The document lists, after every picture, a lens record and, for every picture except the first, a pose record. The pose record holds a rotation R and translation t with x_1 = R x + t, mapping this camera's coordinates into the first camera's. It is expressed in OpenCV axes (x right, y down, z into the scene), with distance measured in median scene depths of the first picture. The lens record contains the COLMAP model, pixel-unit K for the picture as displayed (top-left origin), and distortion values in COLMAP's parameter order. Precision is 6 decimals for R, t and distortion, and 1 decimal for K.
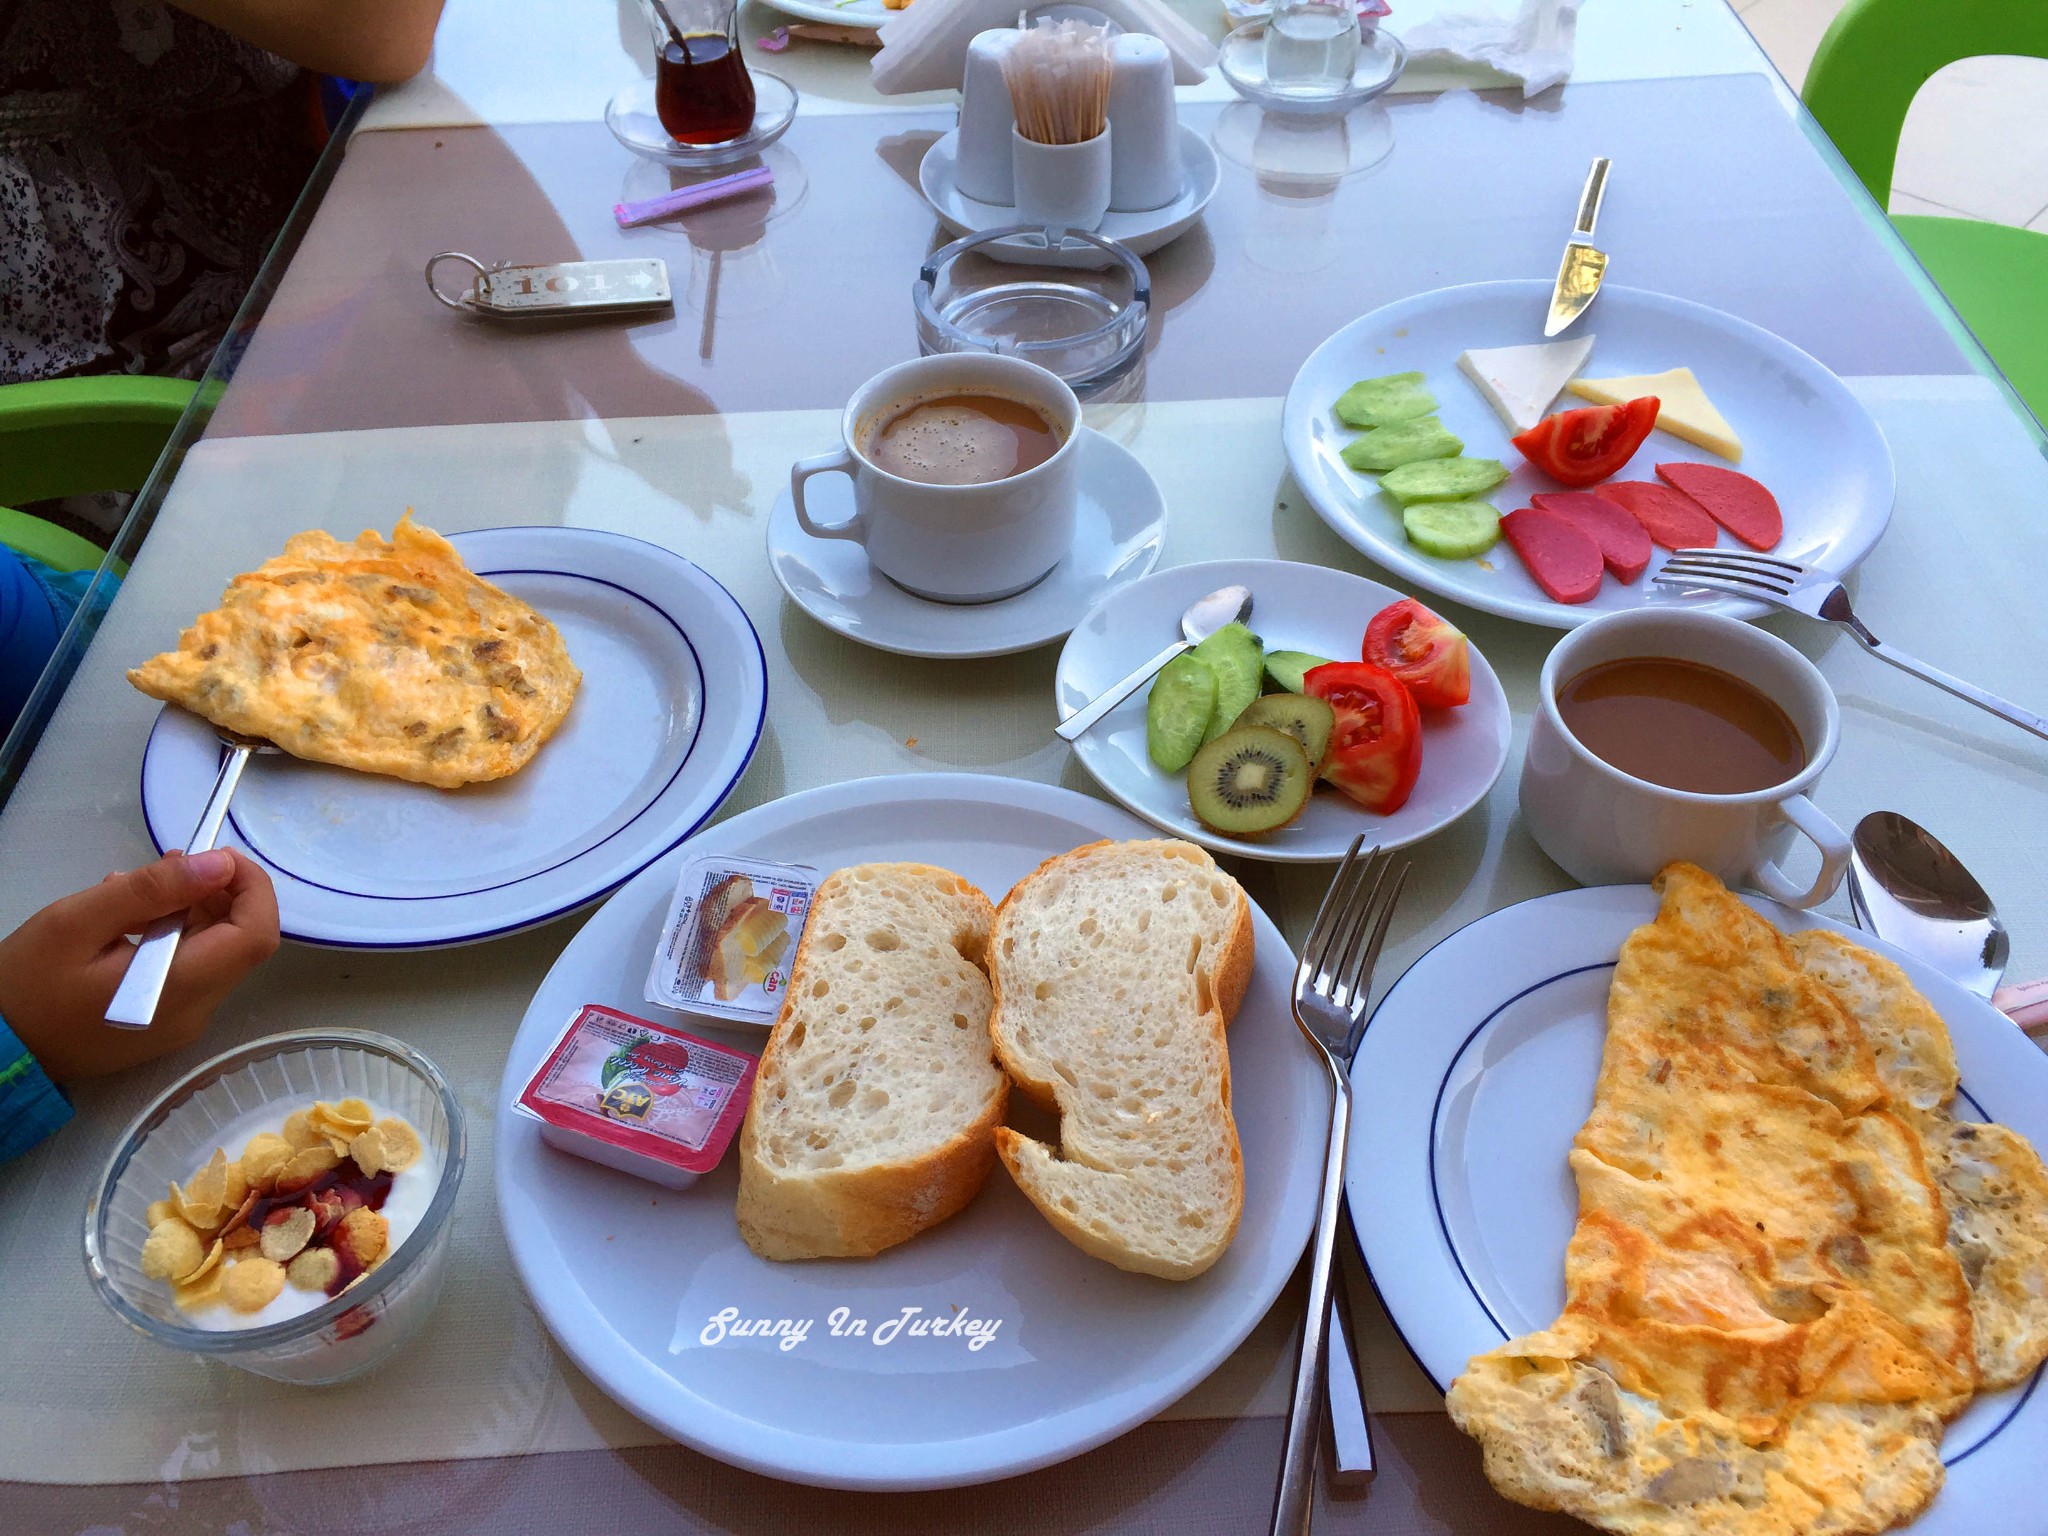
lens RADIAL K [[1720.4, 0, 1024.0], [0, 1720.4, 768.0], [0, 0, 1]] dist [0.084869, -0.102898]
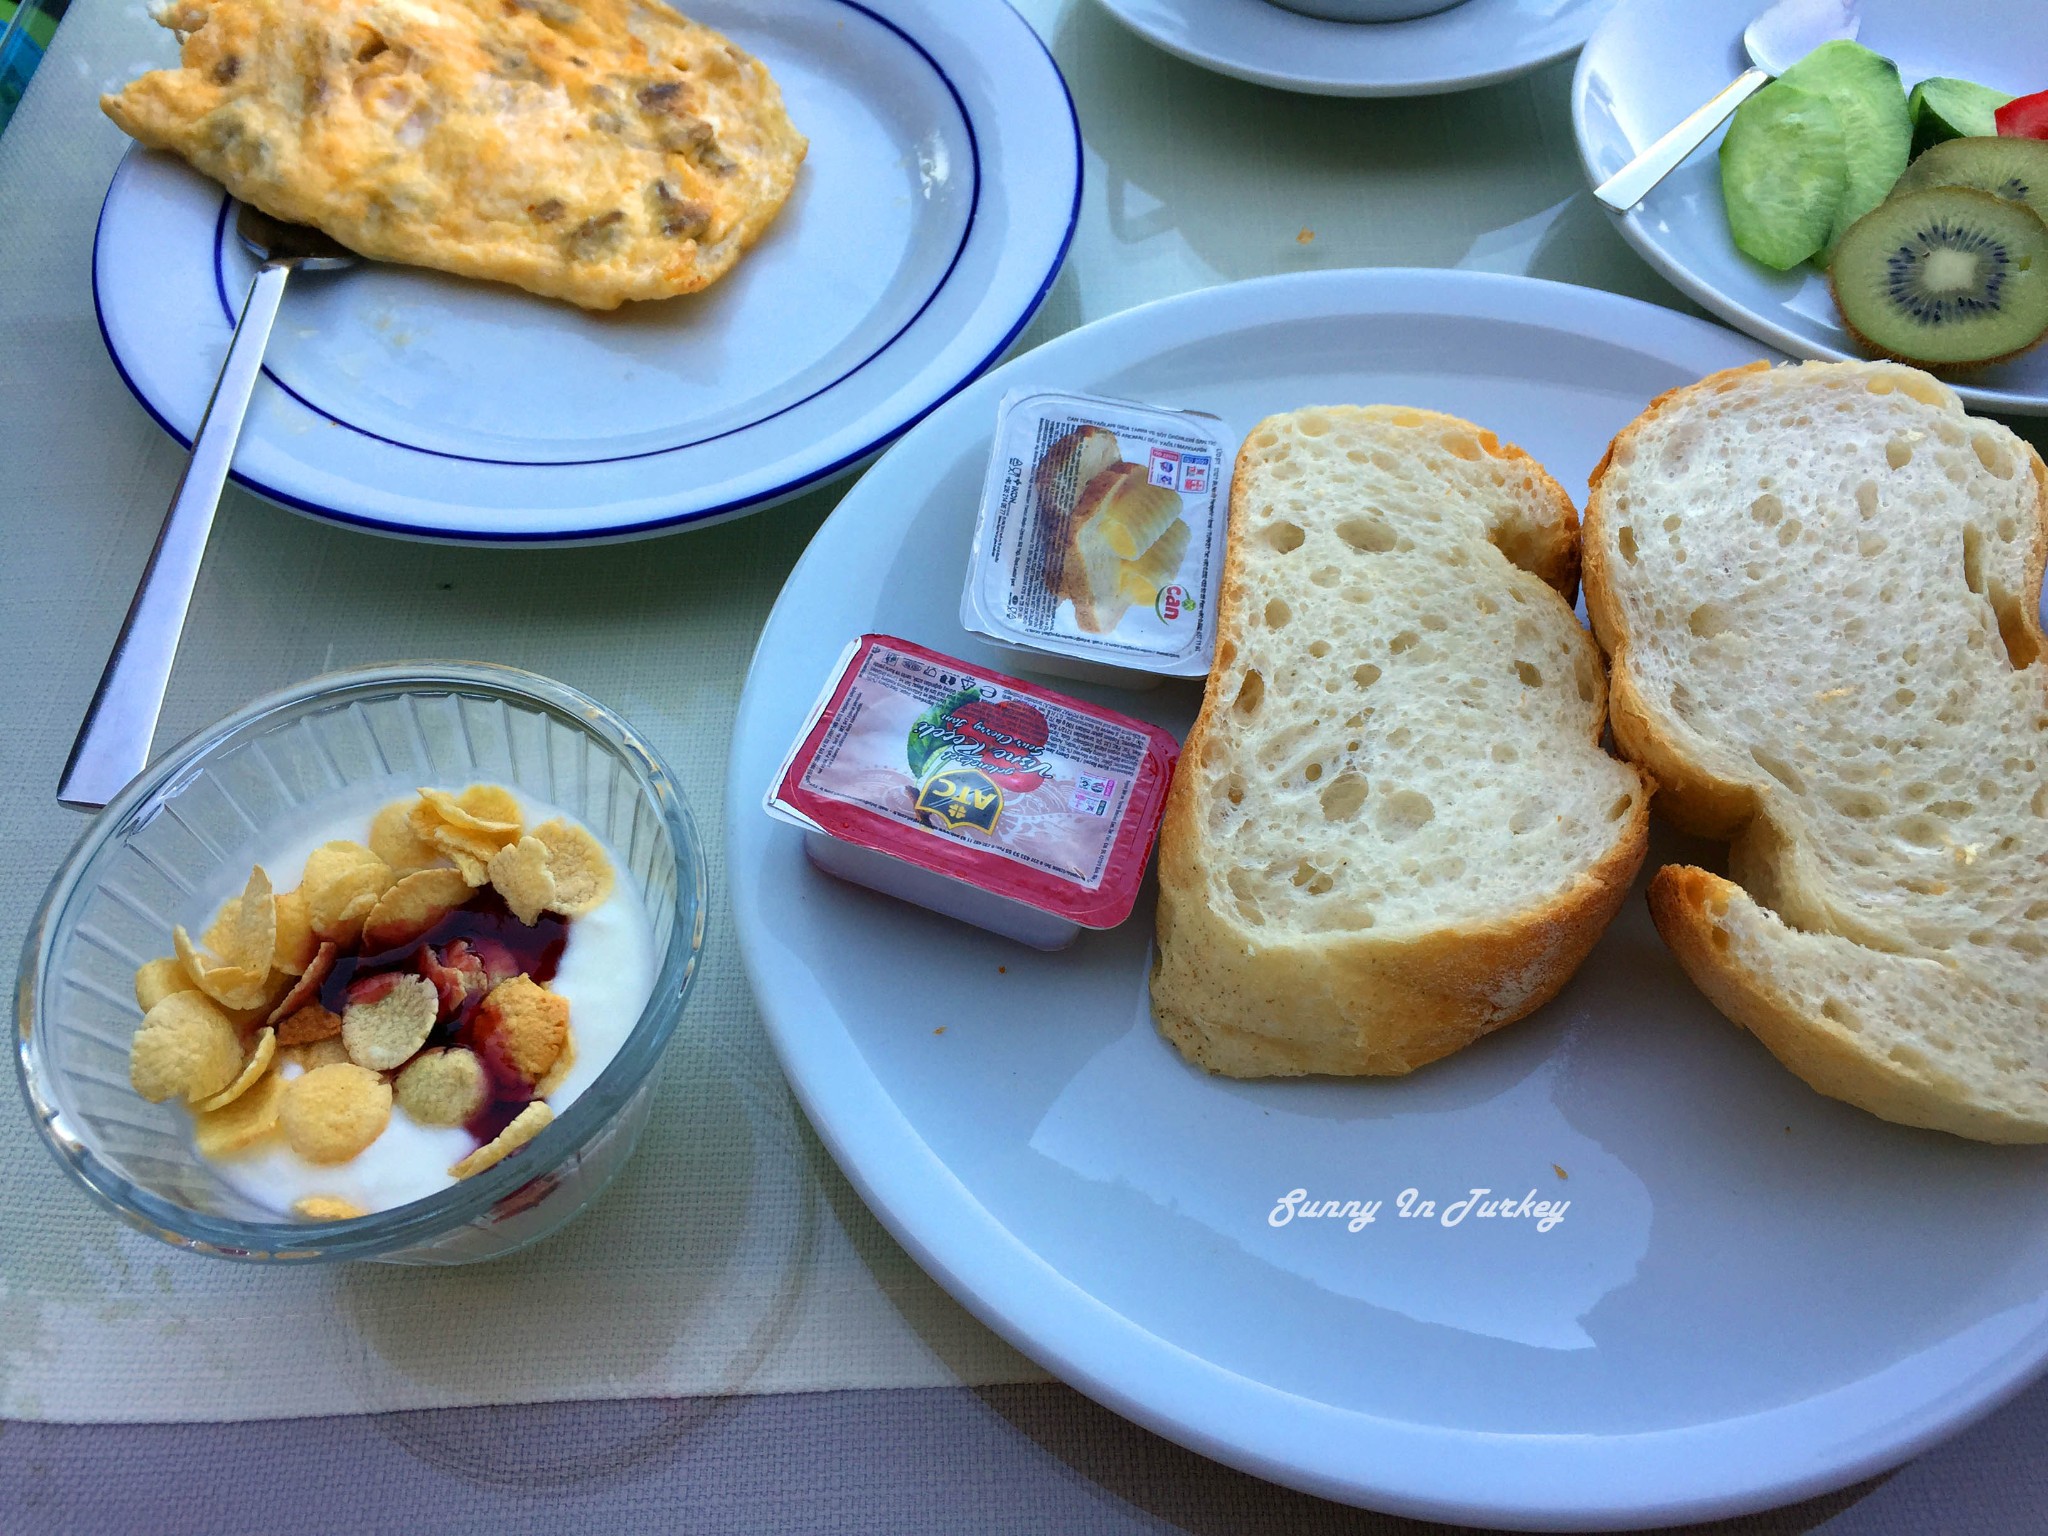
lens RADIAL K [[1720.4, 0, 1024.0], [0, 1720.4, 768.0], [0, 0, 1]] dist [0.084869, -0.102898]
pose [[0.999652, 0.018035, -0.019241, -0.196356], [-0.014120, 0.982243, 0.187083, 0.075186], [0.022273, -0.186747, 0.982156, 0.442922]]
